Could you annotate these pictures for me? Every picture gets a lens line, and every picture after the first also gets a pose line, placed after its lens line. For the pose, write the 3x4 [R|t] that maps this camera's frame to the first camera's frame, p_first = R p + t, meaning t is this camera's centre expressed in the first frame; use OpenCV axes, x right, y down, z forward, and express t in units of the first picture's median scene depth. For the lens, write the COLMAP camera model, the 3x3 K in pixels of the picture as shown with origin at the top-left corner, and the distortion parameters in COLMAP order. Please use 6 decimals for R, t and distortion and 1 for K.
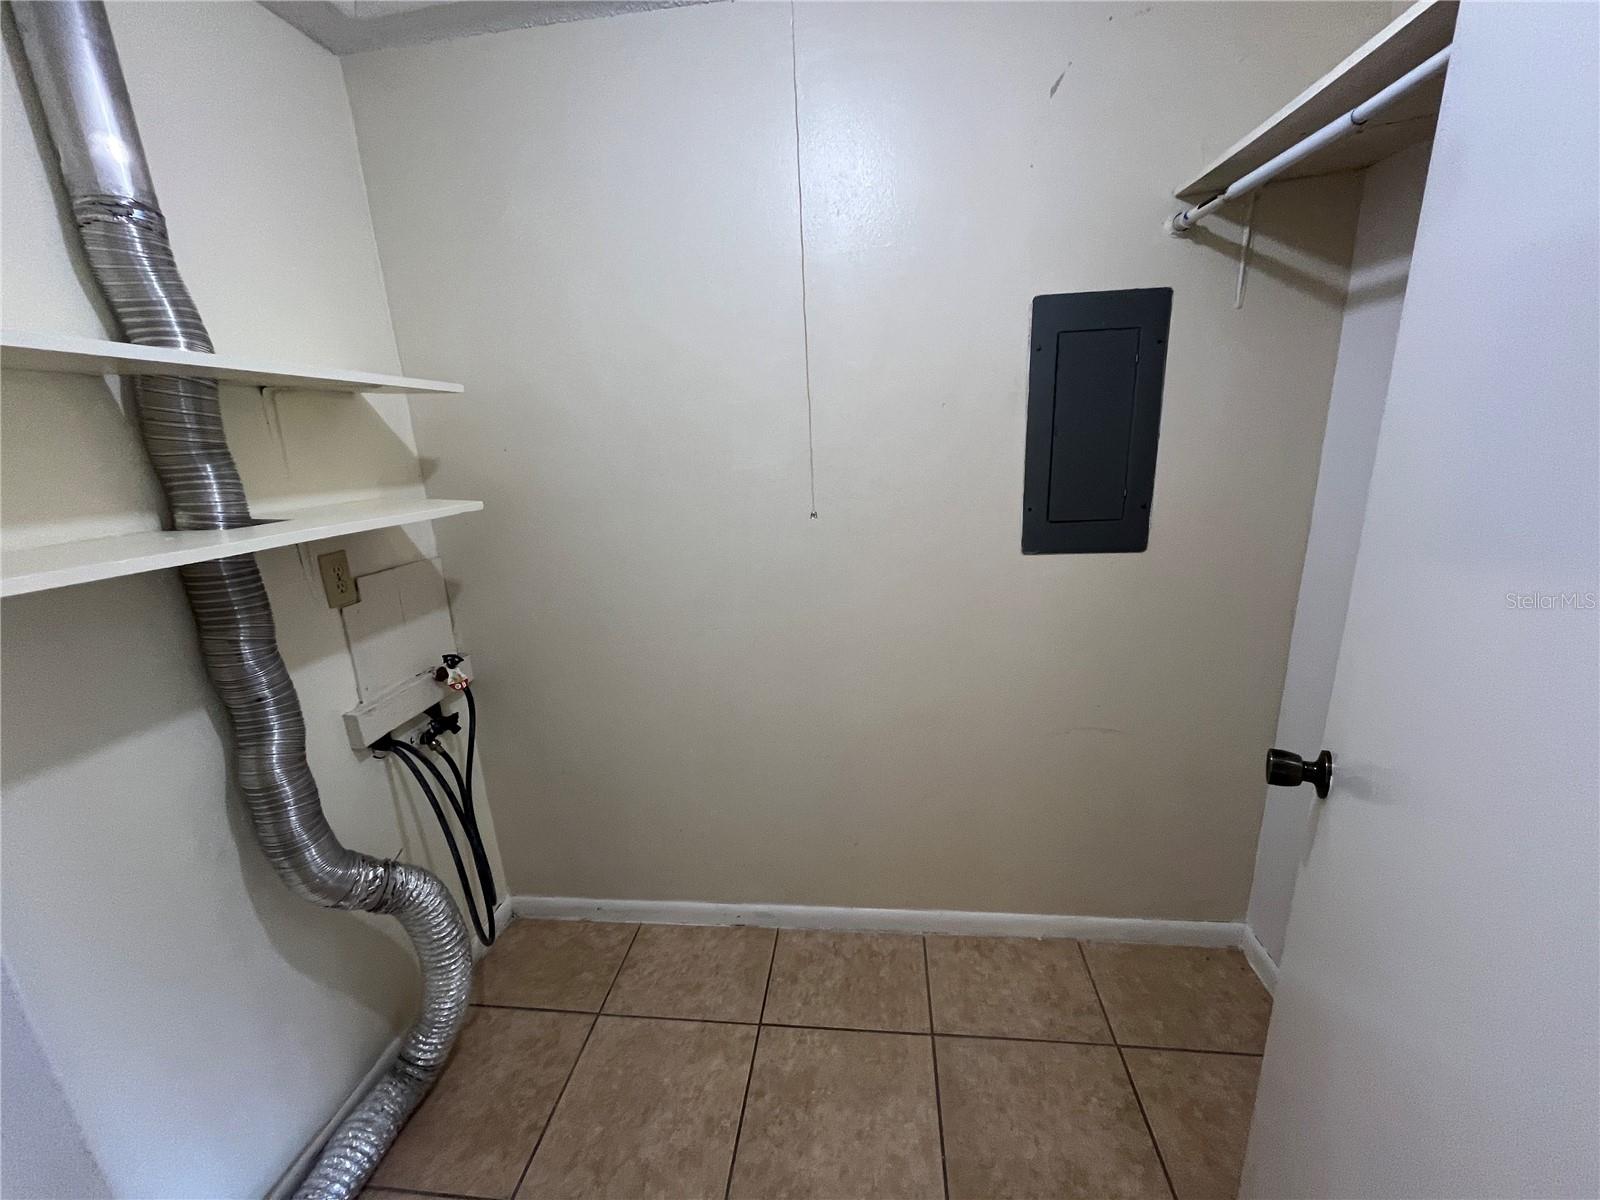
lens RADIAL K [[643.9, 0, 805.7], [0, 643.9, 605.3], [0, 0, 1]] dist [-0.000656, -0.001093]
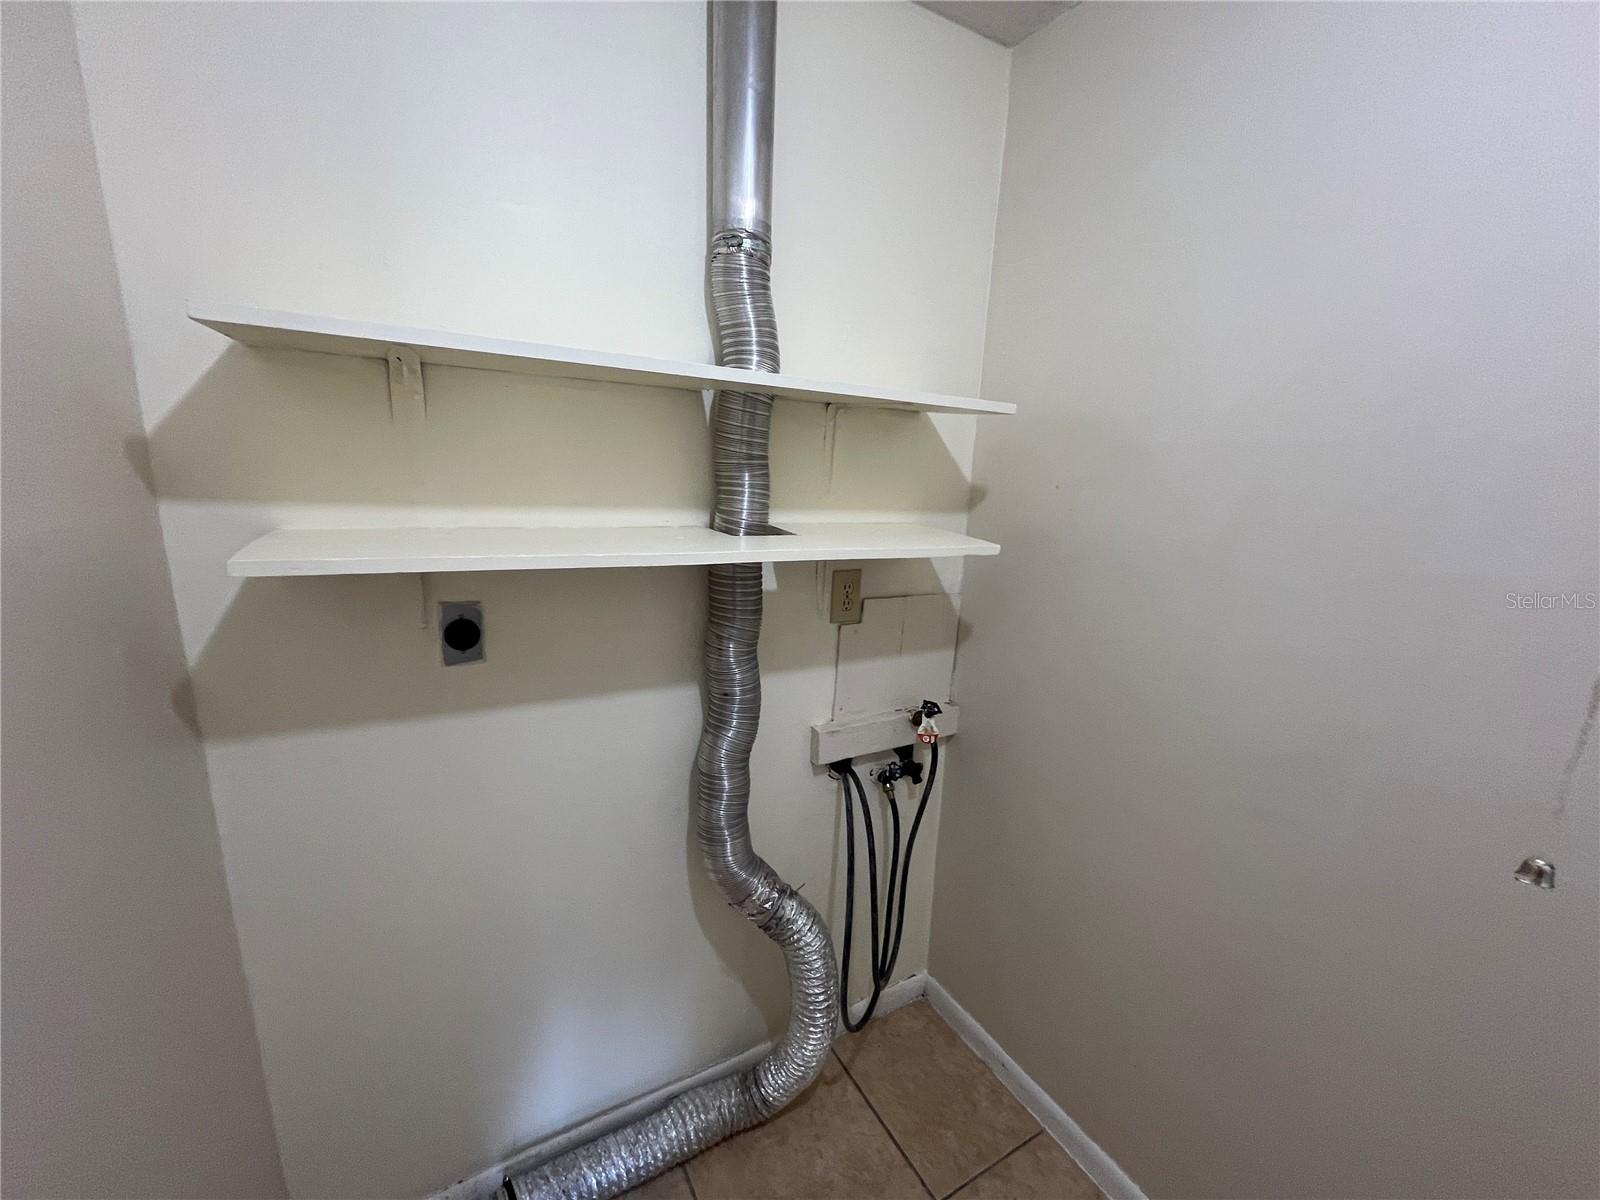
lens RADIAL K [[643.9, 0, 794.5], [0, 643.9, 608.4], [0, 0, 1]] dist [-0.000656, -0.001093]
pose [[0.577384, 0.250279, -0.777167, 0.004502], [-0.277275, 0.955395, 0.101678, -0.111358], [0.767949, 0.156782, 0.621026, 0.351750]]
